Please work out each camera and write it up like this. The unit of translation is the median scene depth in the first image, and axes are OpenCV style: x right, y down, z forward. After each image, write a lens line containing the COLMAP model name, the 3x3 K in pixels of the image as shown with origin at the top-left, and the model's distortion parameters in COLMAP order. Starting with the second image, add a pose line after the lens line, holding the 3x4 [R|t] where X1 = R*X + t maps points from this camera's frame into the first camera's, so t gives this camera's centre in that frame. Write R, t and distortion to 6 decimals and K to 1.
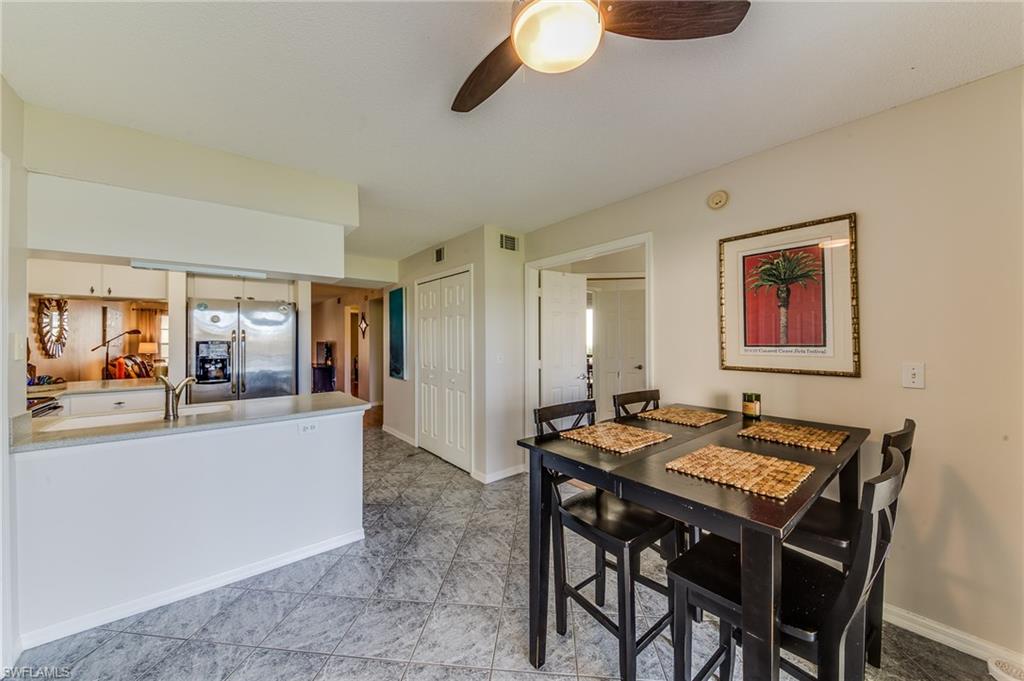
lens RADIAL K [[363.9, 0, 511.4], [0, 363.9, 336.4], [0, 0, 1]] dist [0.037526, -0.023317]
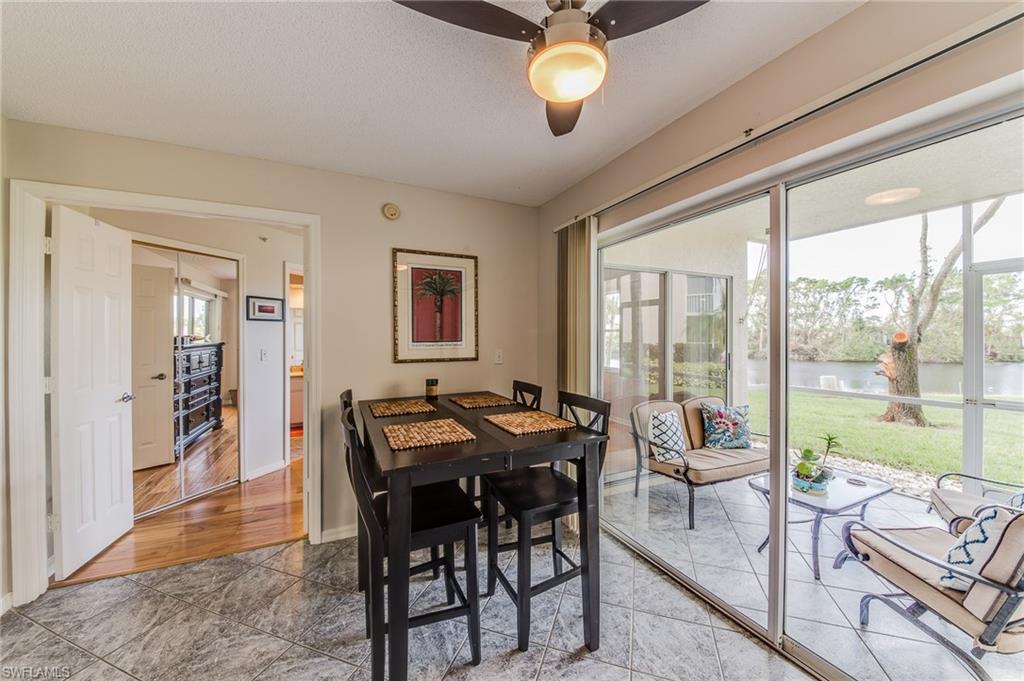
lens RADIAL K [[363.9, 0, 511.4], [0, 363.9, 336.4], [0, 0, 1]] dist [0.037526, -0.023317]
pose [[0.224608, 0.006183, 0.974429, -0.483885], [-0.003134, 0.999979, -0.005623, 0.014068], [-0.974444, -0.001791, 0.224623, 0.433627]]
